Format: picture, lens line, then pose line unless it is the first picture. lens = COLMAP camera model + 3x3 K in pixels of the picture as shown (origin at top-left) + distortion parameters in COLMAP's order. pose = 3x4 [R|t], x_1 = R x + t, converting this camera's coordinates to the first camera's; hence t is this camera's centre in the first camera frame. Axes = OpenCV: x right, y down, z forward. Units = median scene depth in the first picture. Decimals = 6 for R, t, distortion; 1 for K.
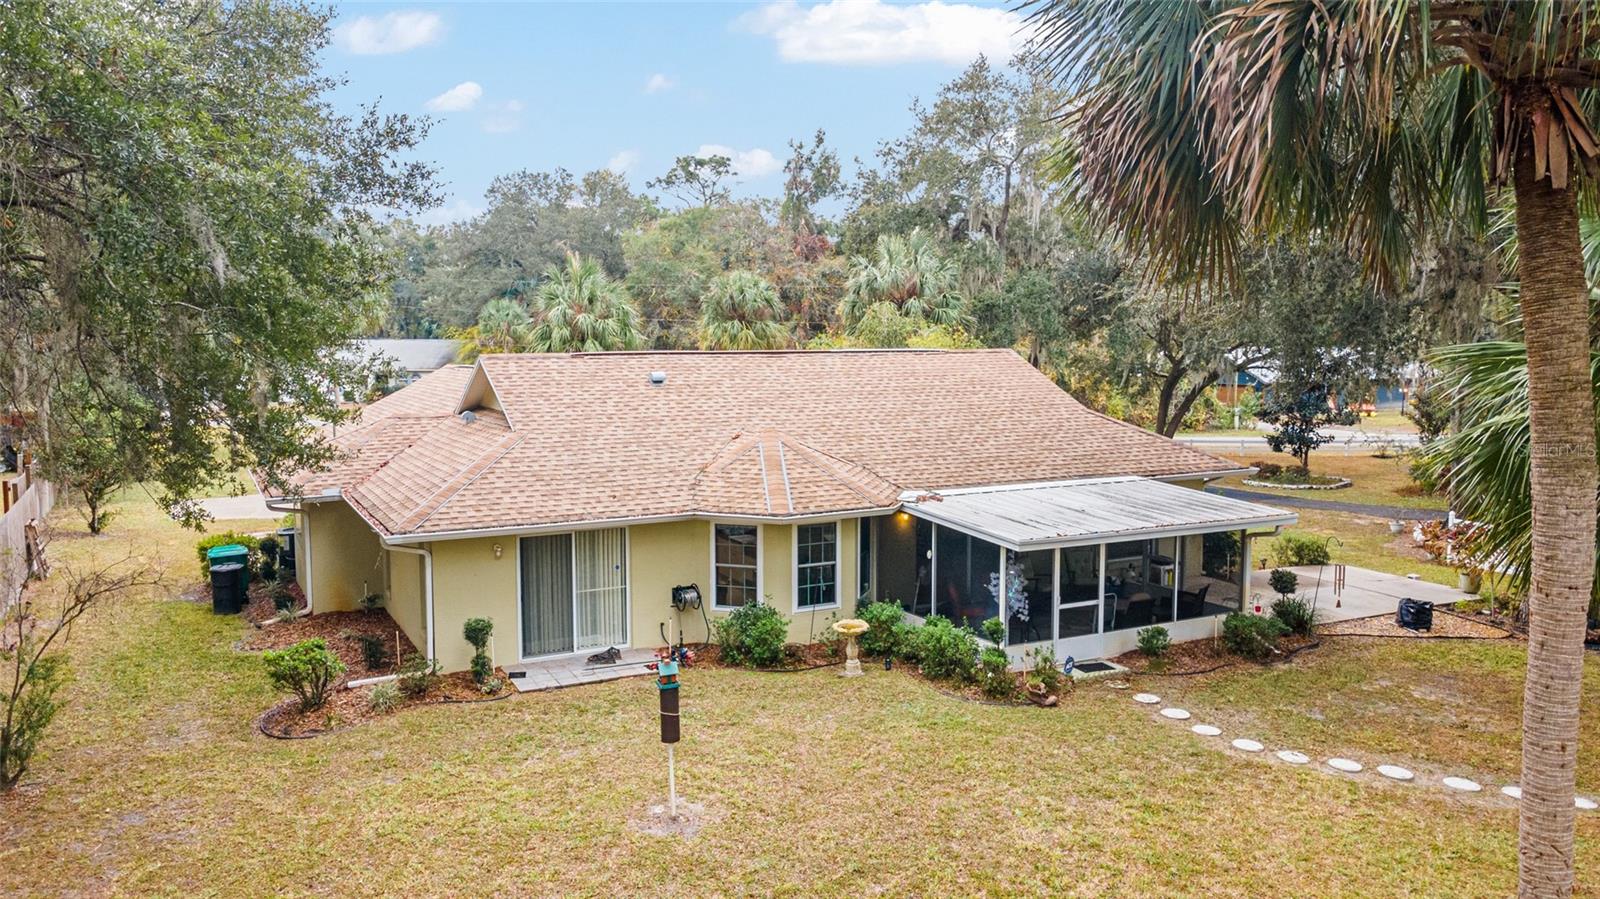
lens RADIAL K [[1165.5, 0, 793.5], [0, 1165.5, 458.5], [0, 0, 1]] dist [0.021678, 0.039169]
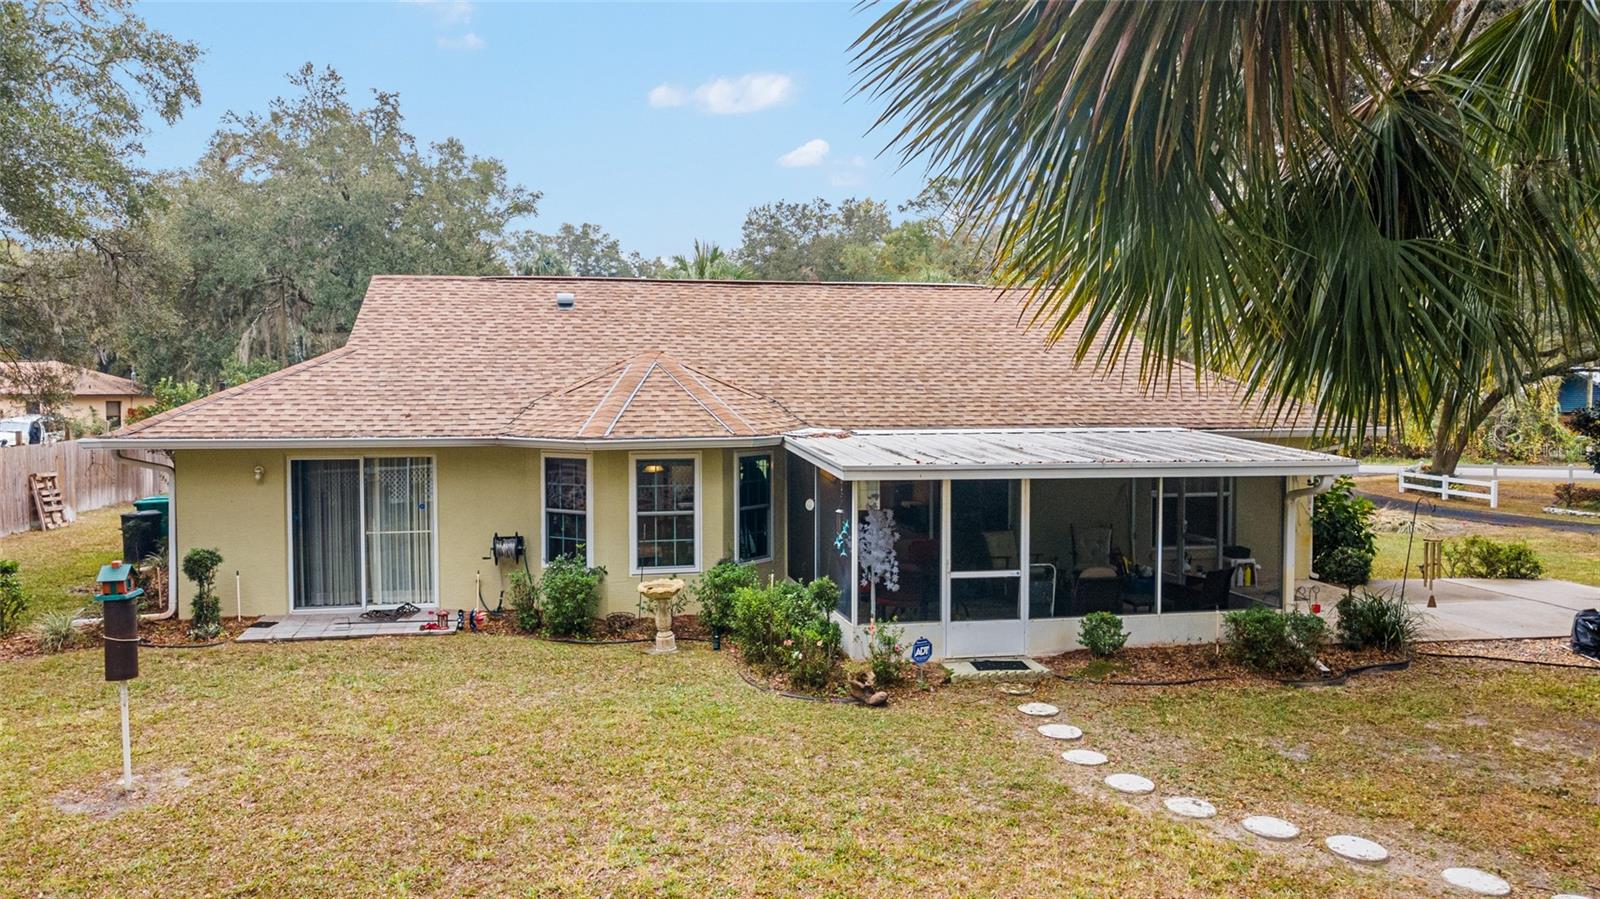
lens RADIAL K [[1165.5, 0, 794.5], [0, 1165.5, 451.3], [0, 0, 1]] dist [0.021678, 0.039169]
pose [[0.960442, 0.014733, -0.278090, 0.336677], [-0.029663, 0.998331, -0.049556, 0.092061], [0.276895, 0.055845, 0.959276, 0.304036]]
